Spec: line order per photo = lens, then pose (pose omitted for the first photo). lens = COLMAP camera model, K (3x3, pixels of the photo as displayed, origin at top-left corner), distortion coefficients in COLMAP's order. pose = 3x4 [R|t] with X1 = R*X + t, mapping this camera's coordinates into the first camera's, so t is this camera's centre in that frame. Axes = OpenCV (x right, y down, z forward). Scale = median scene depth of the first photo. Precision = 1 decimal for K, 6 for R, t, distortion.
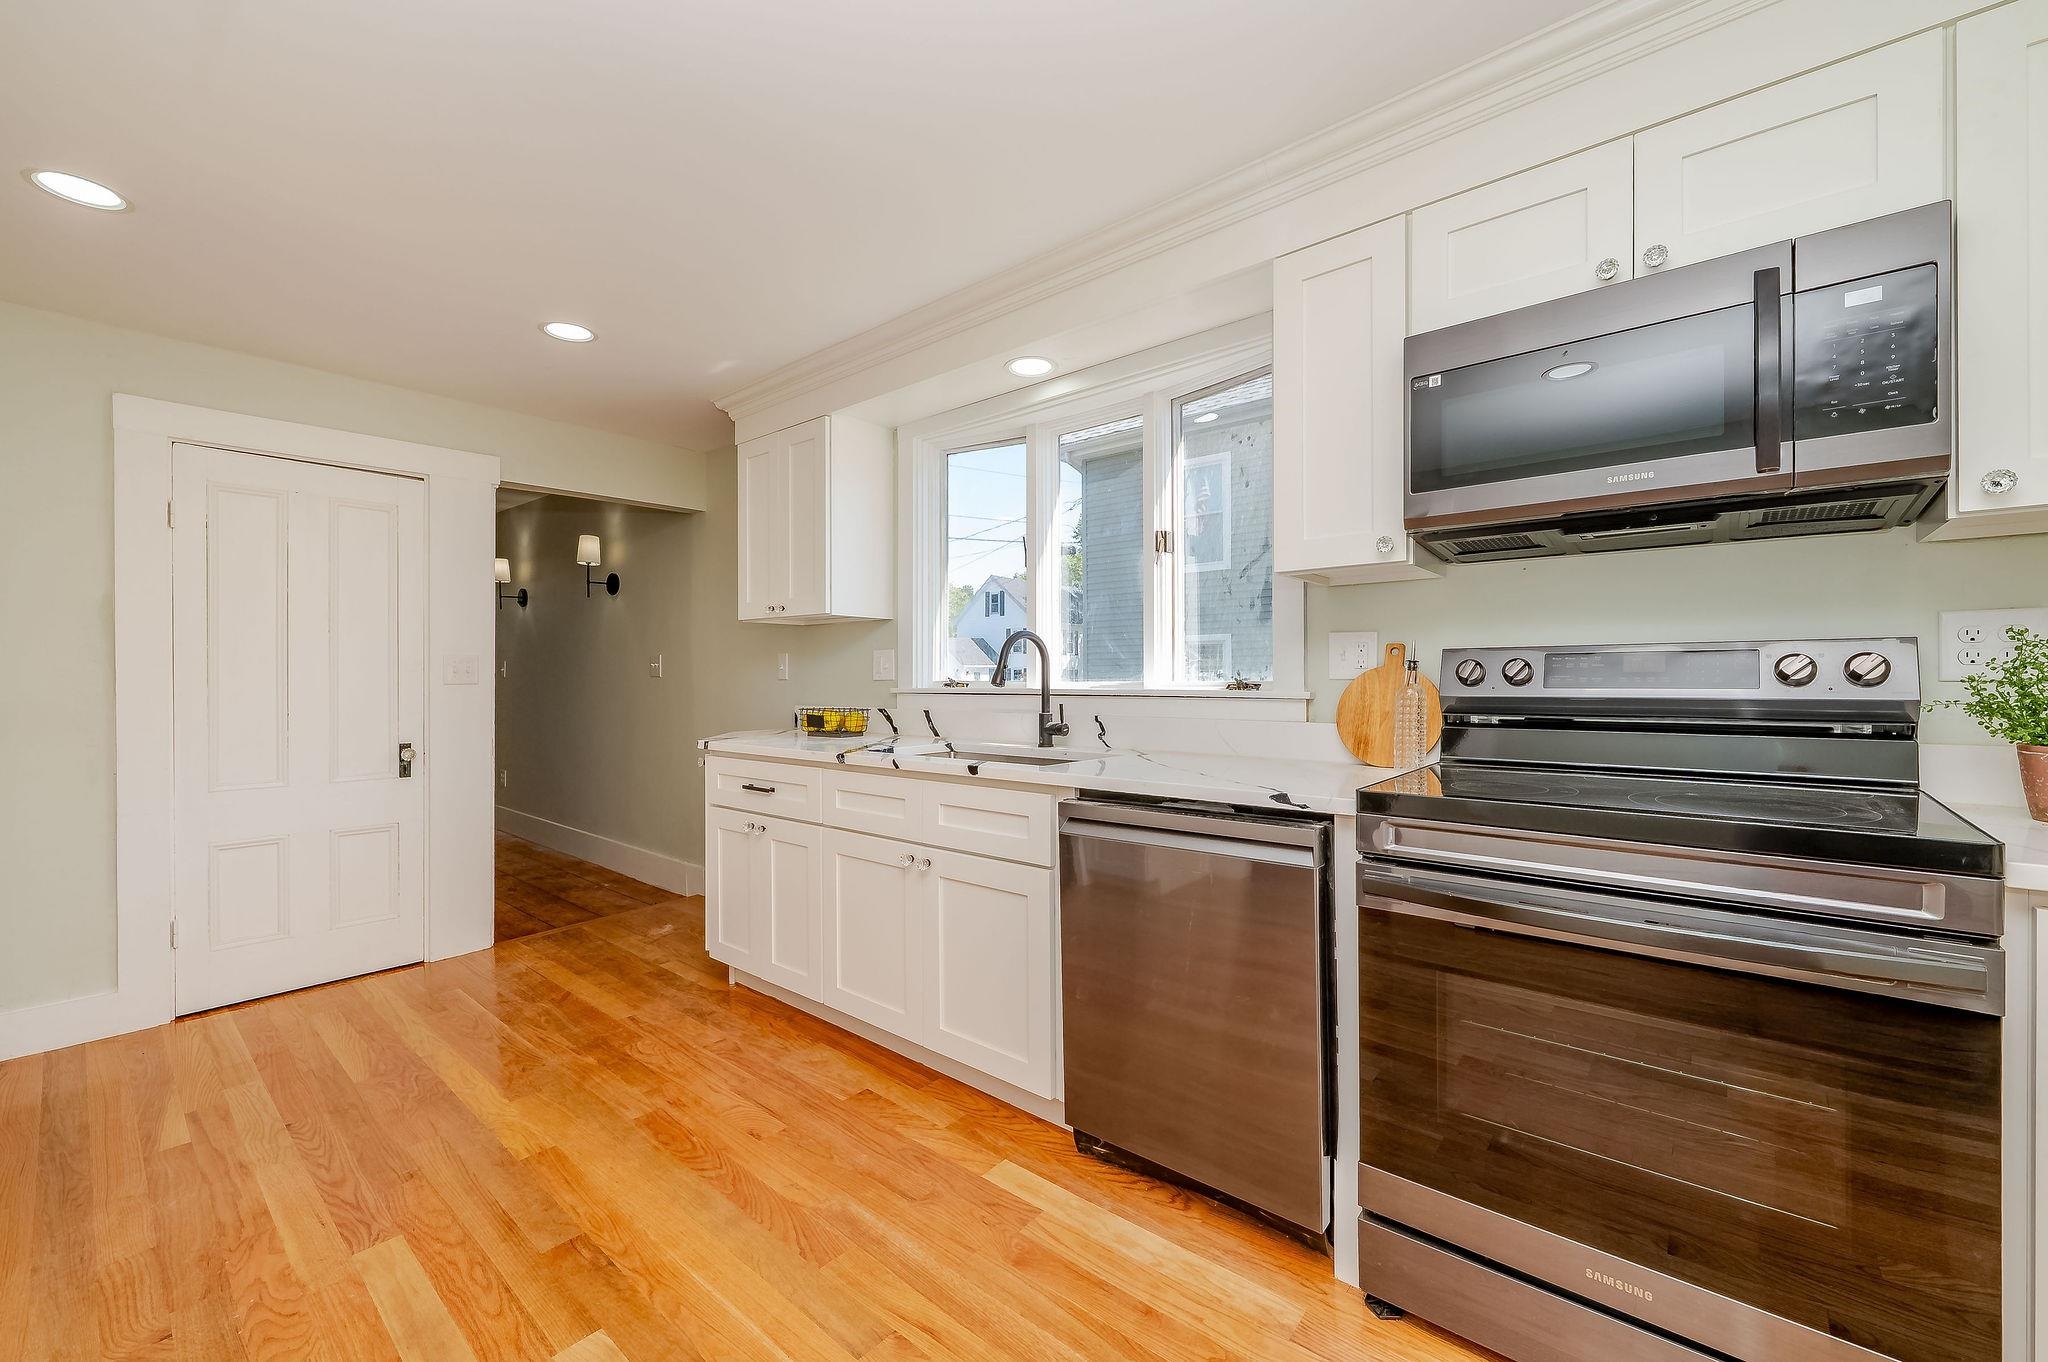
lens RADIAL K [[832.7, 0, 1007.5], [0, 832.7, 679.6], [0, 0, 1]] dist [0.005354, -0.001802]
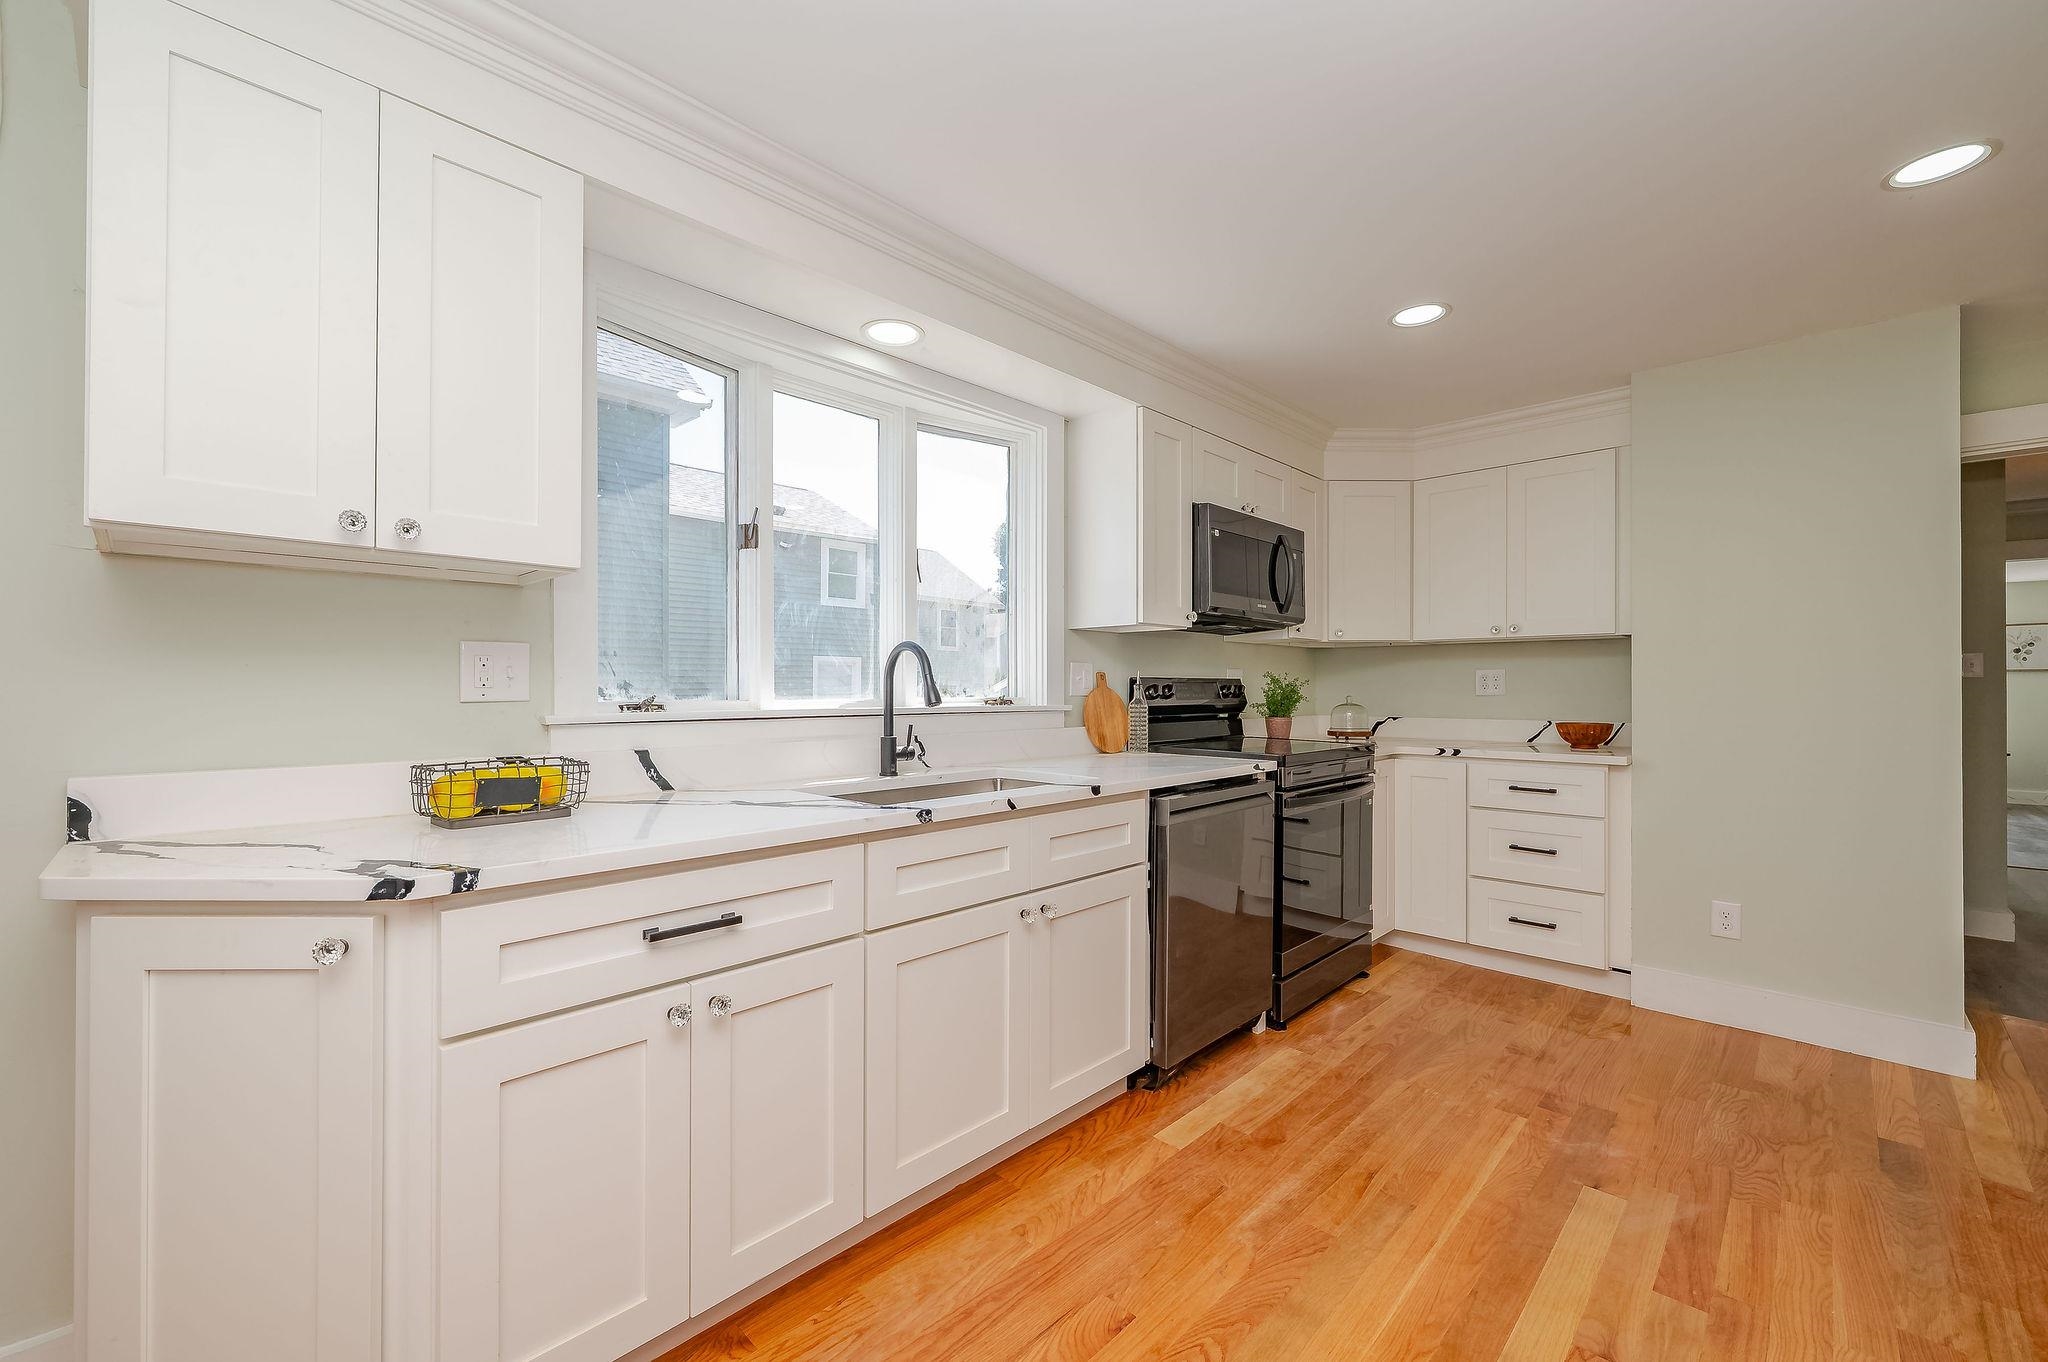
lens RADIAL K [[832.7, 0, 1022.5], [0, 832.7, 689.4], [0, 0, 1]] dist [0.005354, -0.001802]
pose [[0.046992, 0.004303, 0.998886, -0.940501], [0.003002, 0.999986, -0.004449, -0.005380], [-0.998891, 0.003208, 0.046978, 0.951963]]
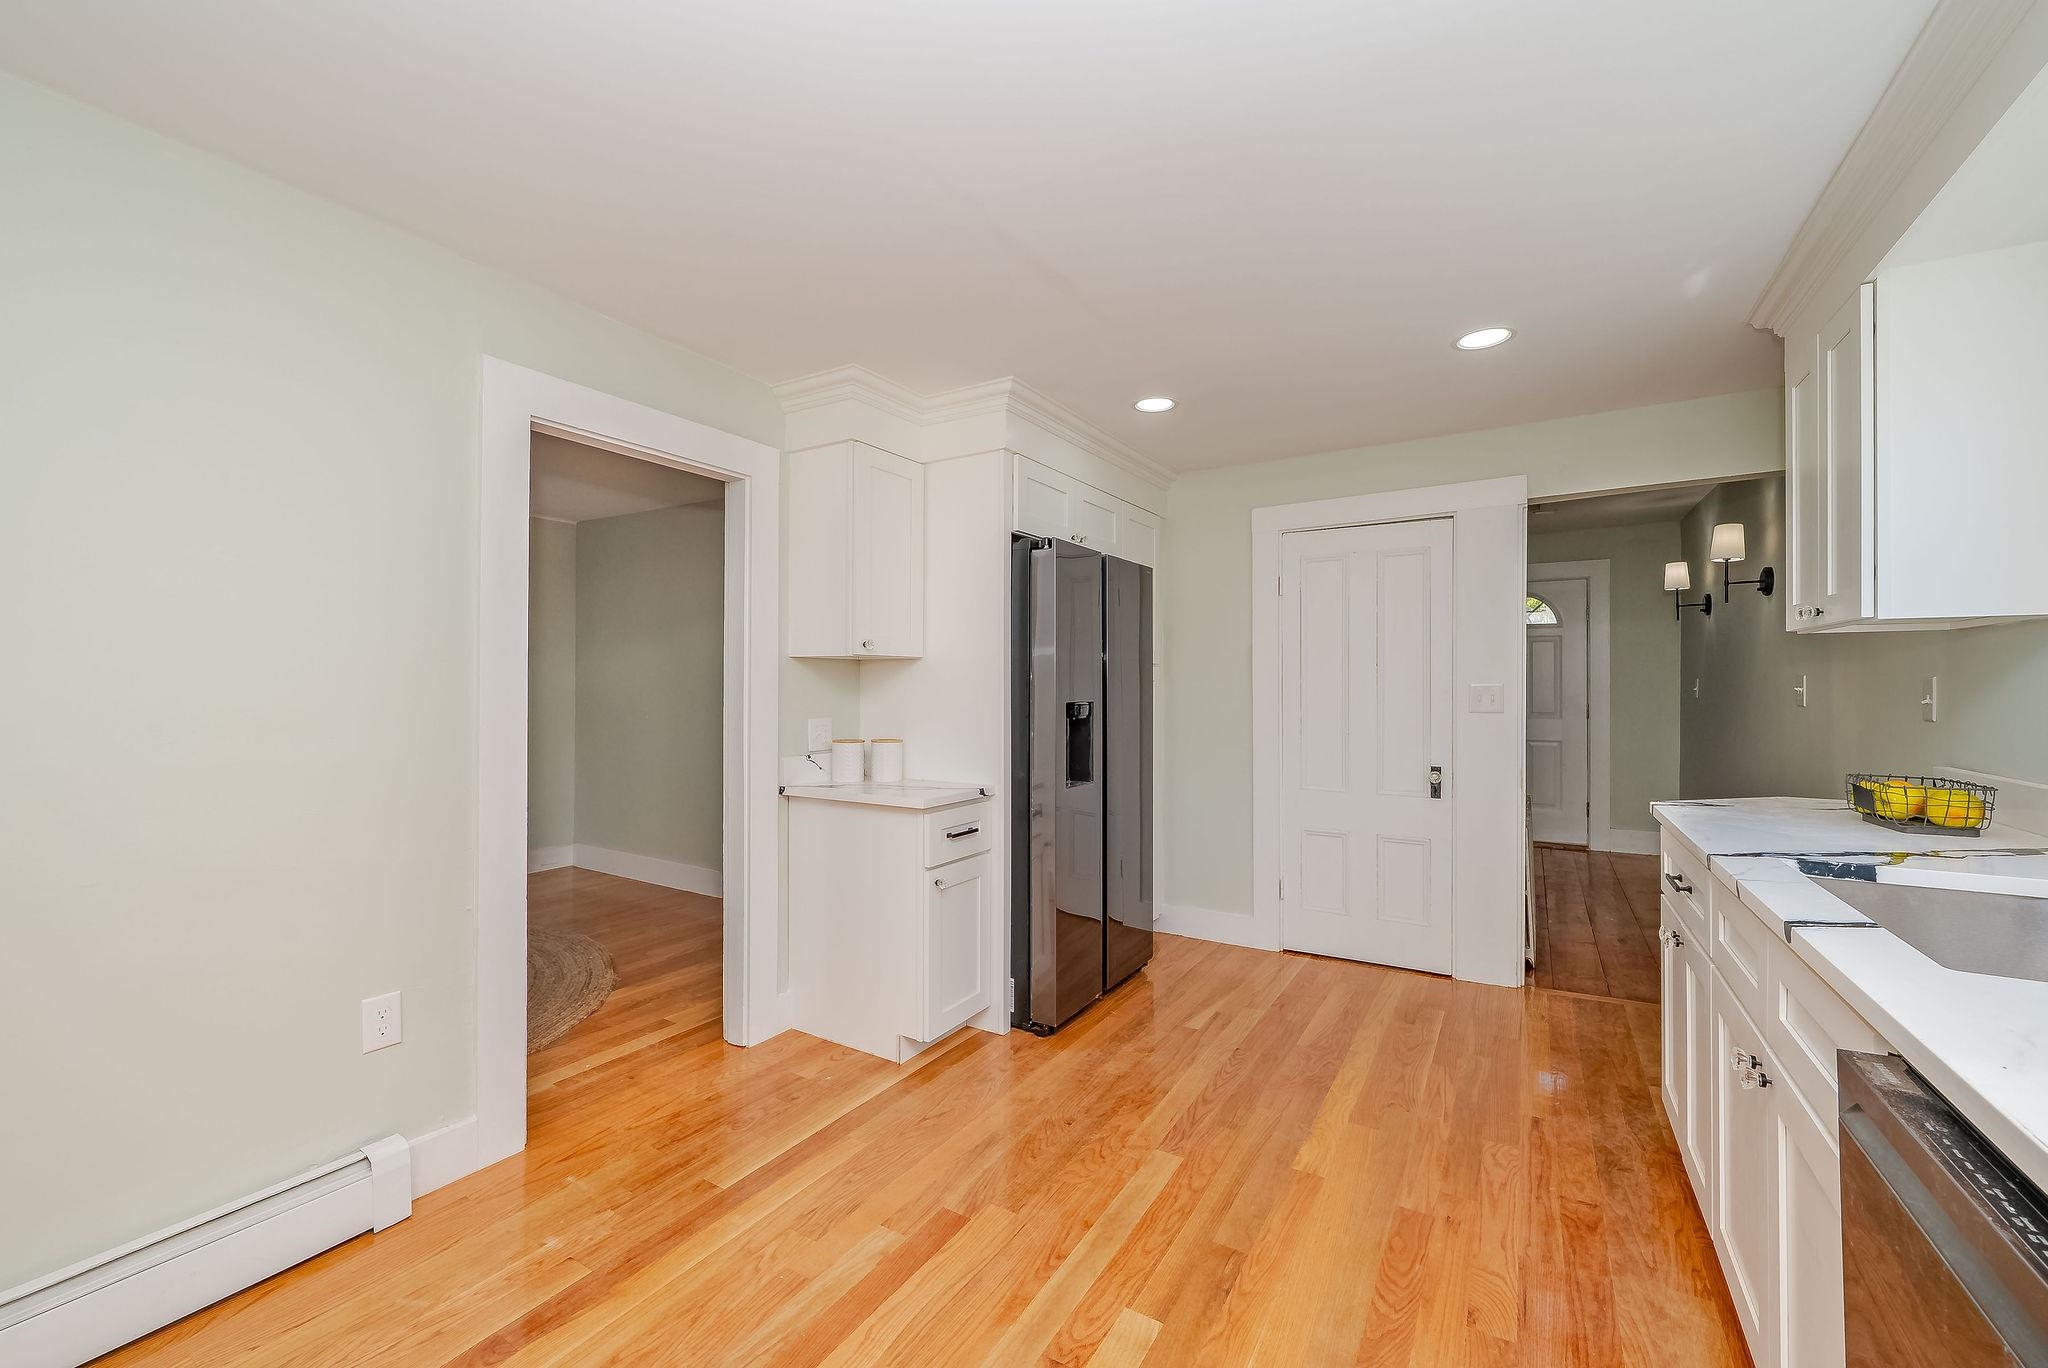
lens RADIAL K [[837.9, 0, 1002.5], [0, 837.9, 678.2], [0, 0, 1]] dist [0.002950, -0.000161]
pose [[0.143497, -0.006051, -0.989632, 0.378833], [-0.000741, 0.999980, -0.006222, -0.043095], [0.989651, 0.001626, 0.143489, 0.410059]]
